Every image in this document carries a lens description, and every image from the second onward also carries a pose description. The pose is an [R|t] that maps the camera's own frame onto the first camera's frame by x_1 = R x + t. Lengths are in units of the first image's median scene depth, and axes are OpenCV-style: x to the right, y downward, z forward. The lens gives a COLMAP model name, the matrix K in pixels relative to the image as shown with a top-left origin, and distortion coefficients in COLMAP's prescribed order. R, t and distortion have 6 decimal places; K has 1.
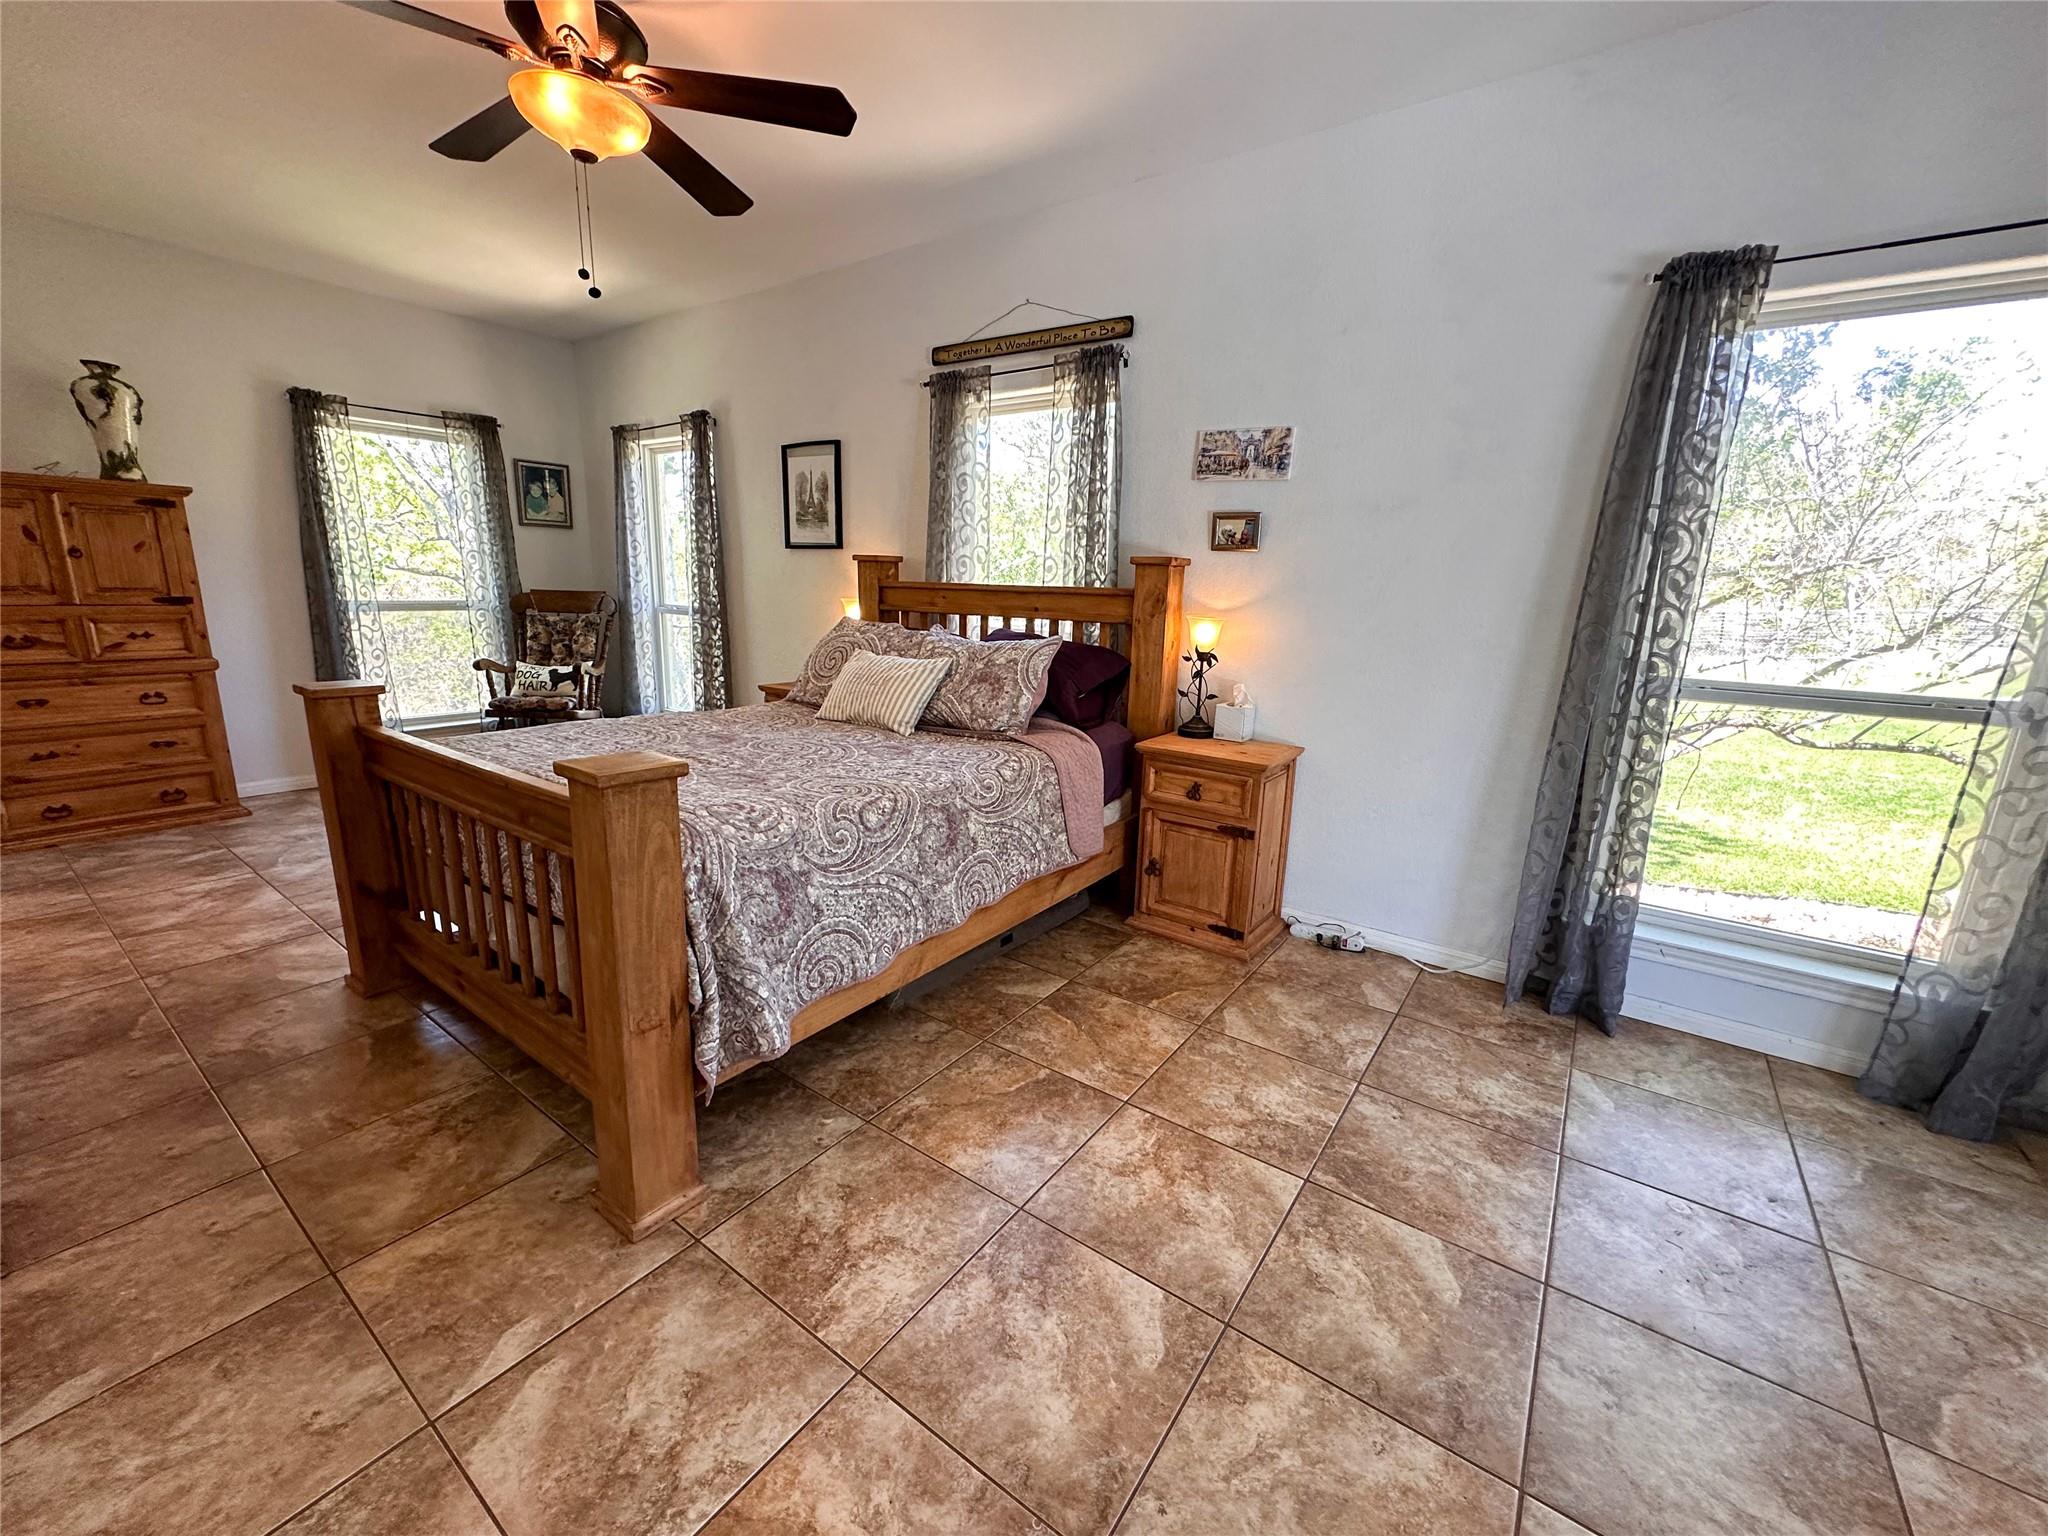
lens RADIAL K [[816.1, 0, 1024.0], [0, 816.1, 768.0], [0, 0, 1]] dist [-0.010136, 0.003154]
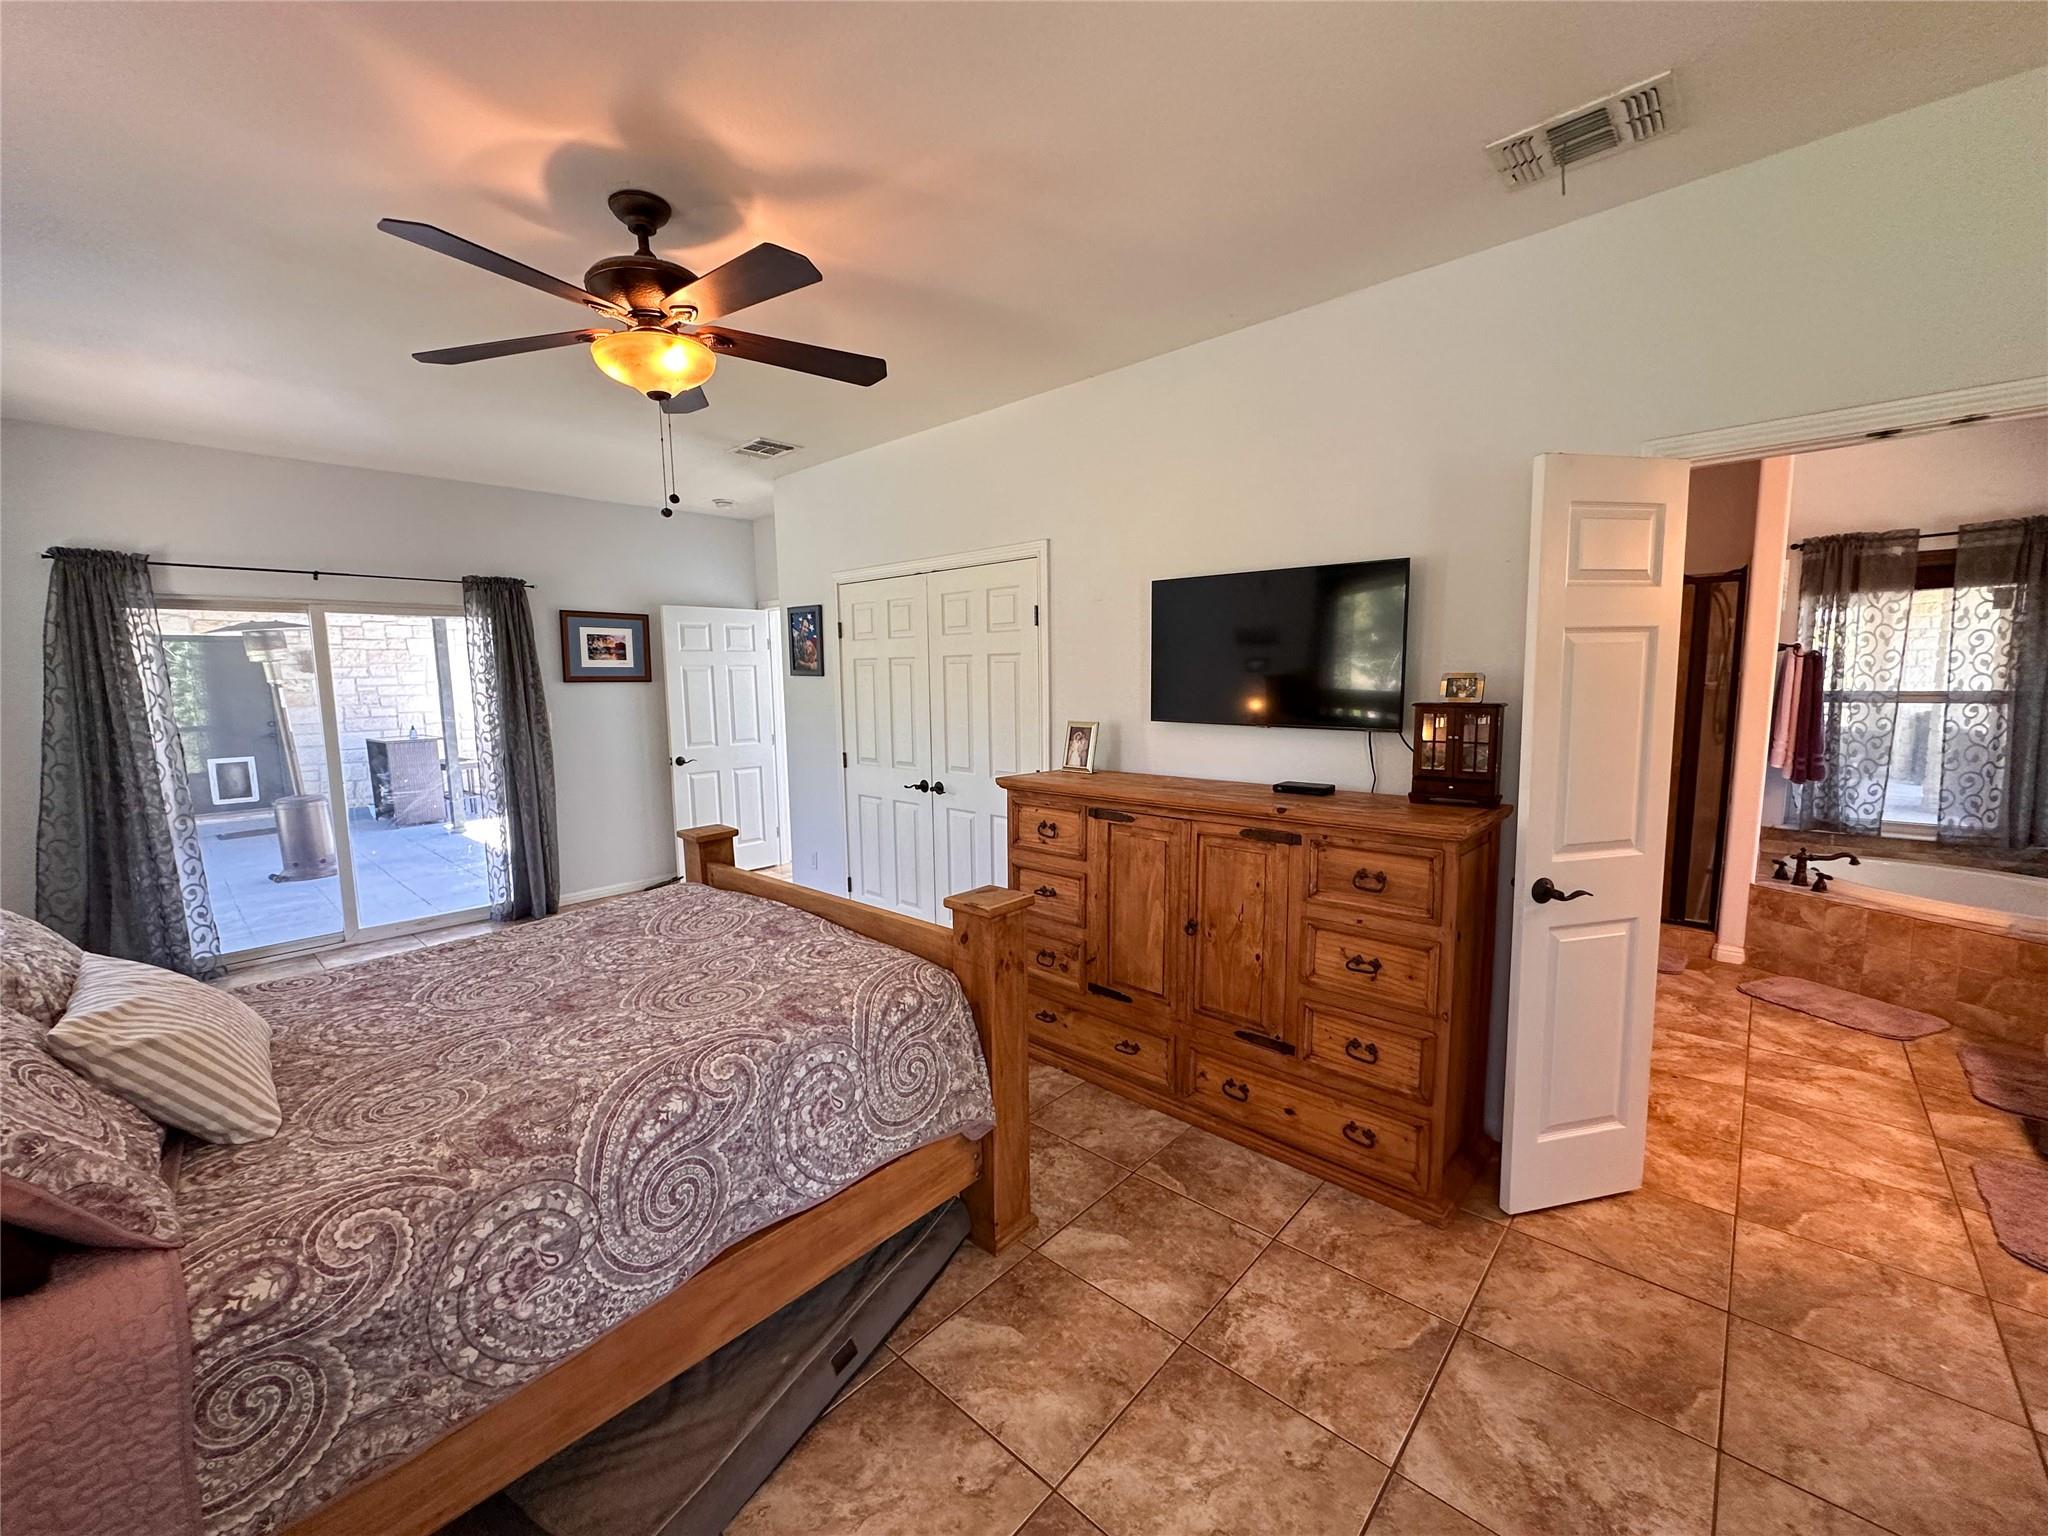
lens RADIAL K [[816.1, 0, 1024.0], [0, 816.1, 768.0], [0, 0, 1]] dist [-0.010136, 0.003154]
pose [[-0.993306, -0.024788, 0.112821, -0.647015], [0.014496, 0.942231, 0.334650, -0.356459], [-0.114598, 0.334046, -0.935564, 1.184898]]
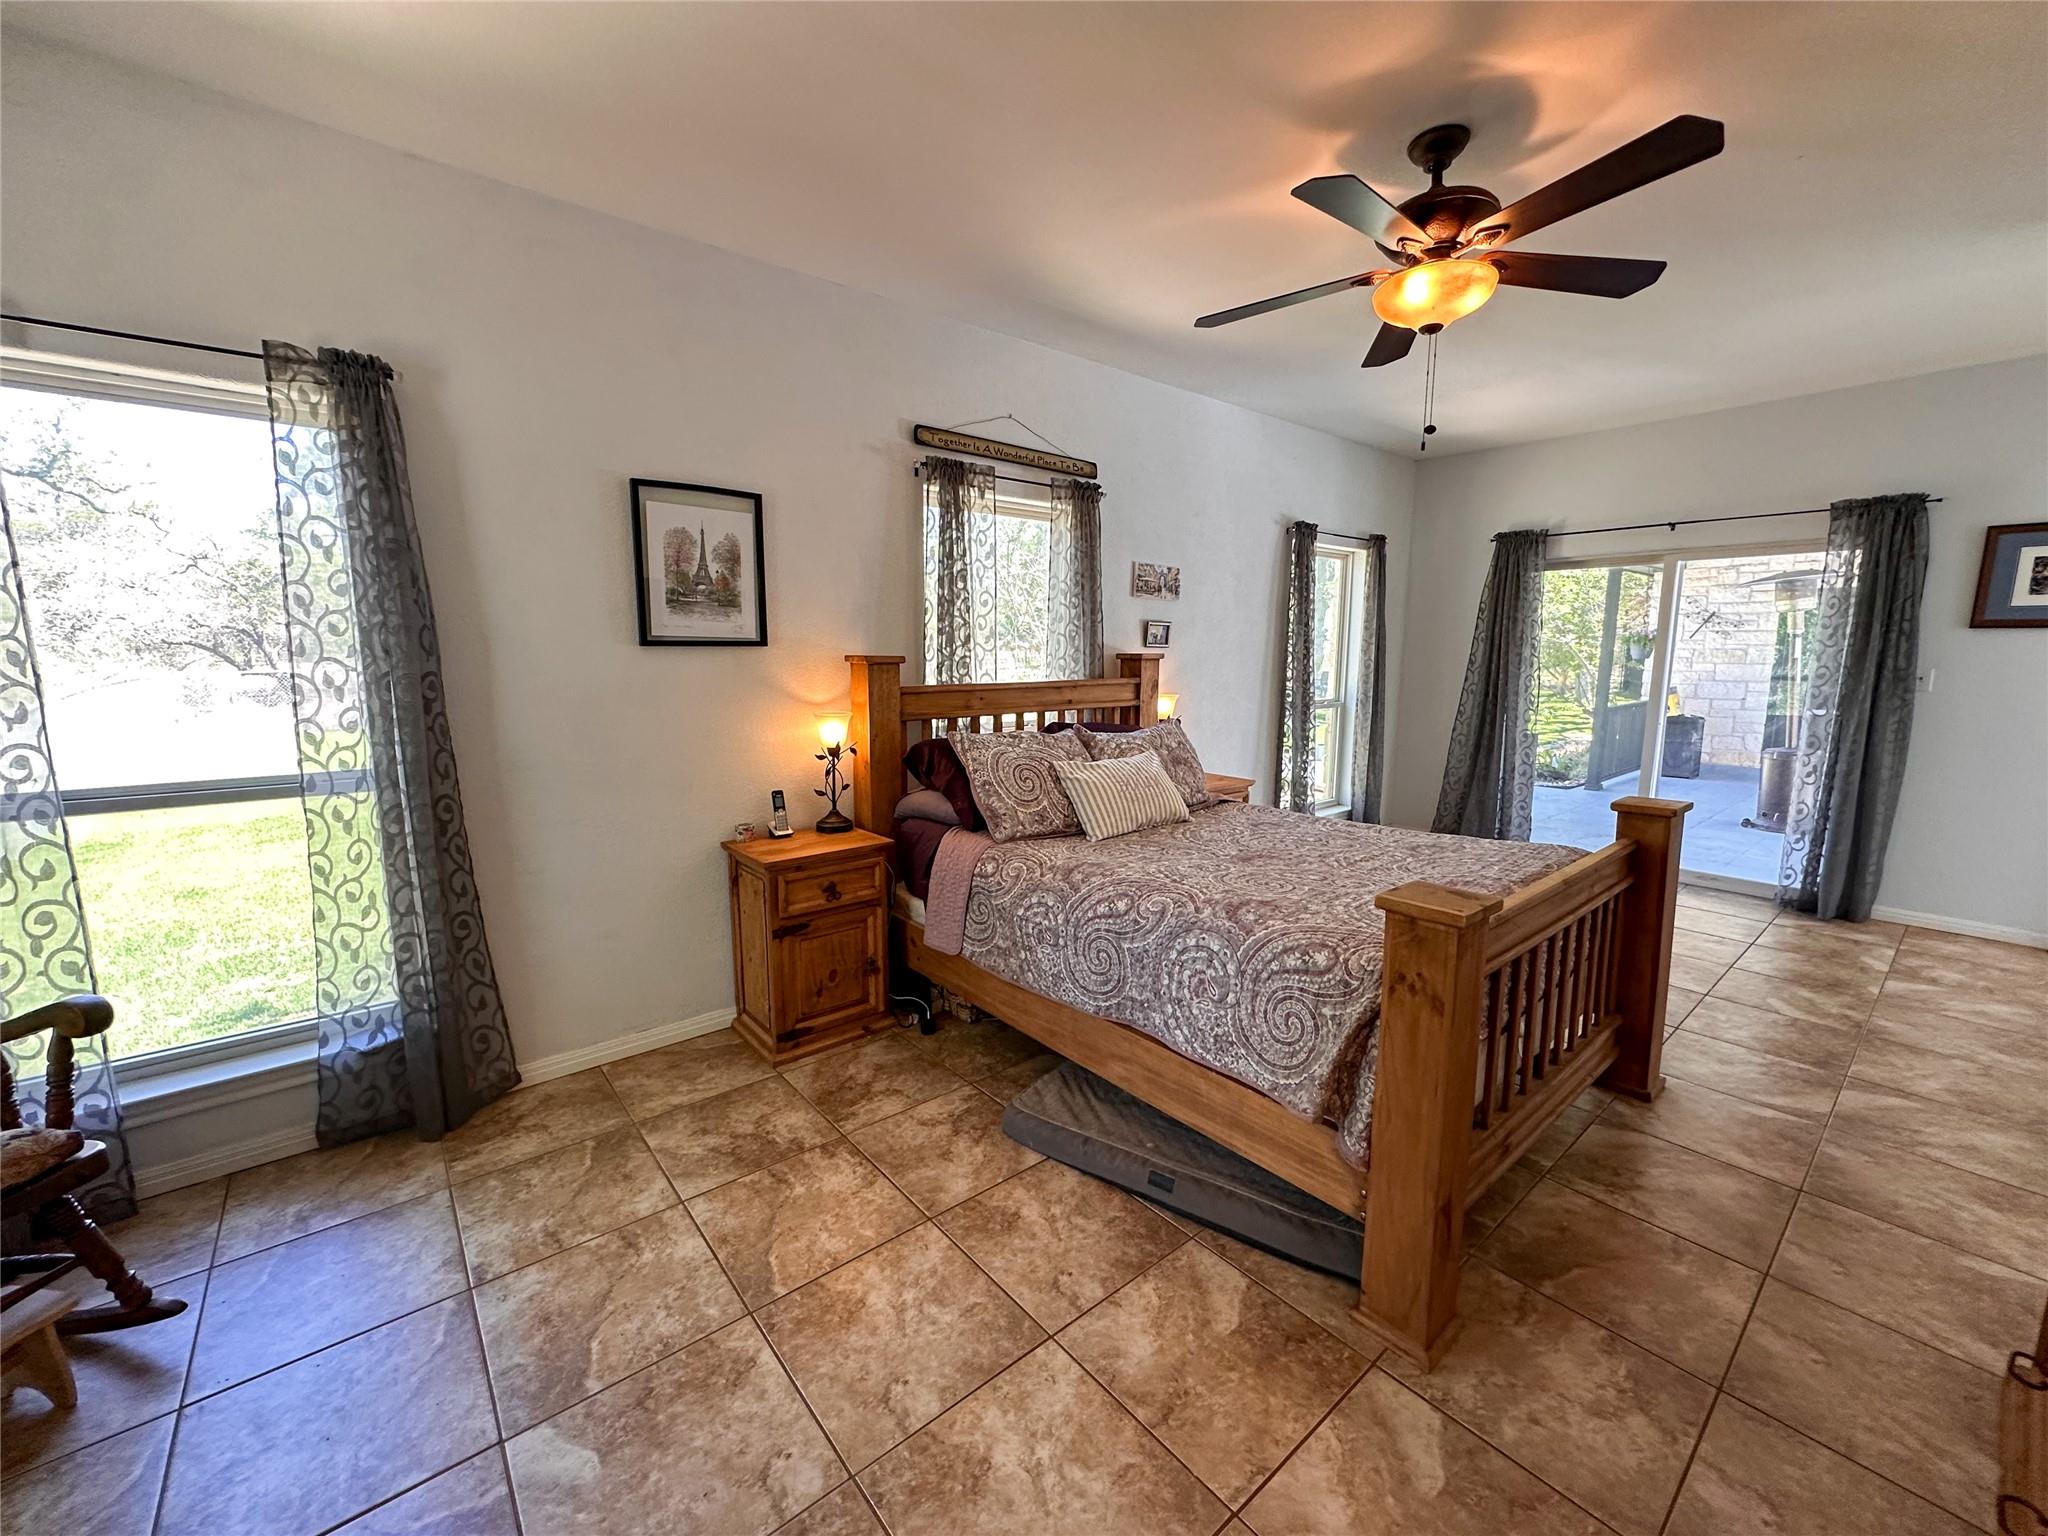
lens RADIAL K [[816.1, 0, 1024.0], [0, 816.1, 768.0], [0, 0, 1]] dist [-0.010136, 0.003154]
pose [[0.252469, -0.168588, 0.952805, -1.021544], [0.223441, 0.968248, 0.112114, -0.235334], [-0.941453, 0.184591, 0.282122, 0.734355]]
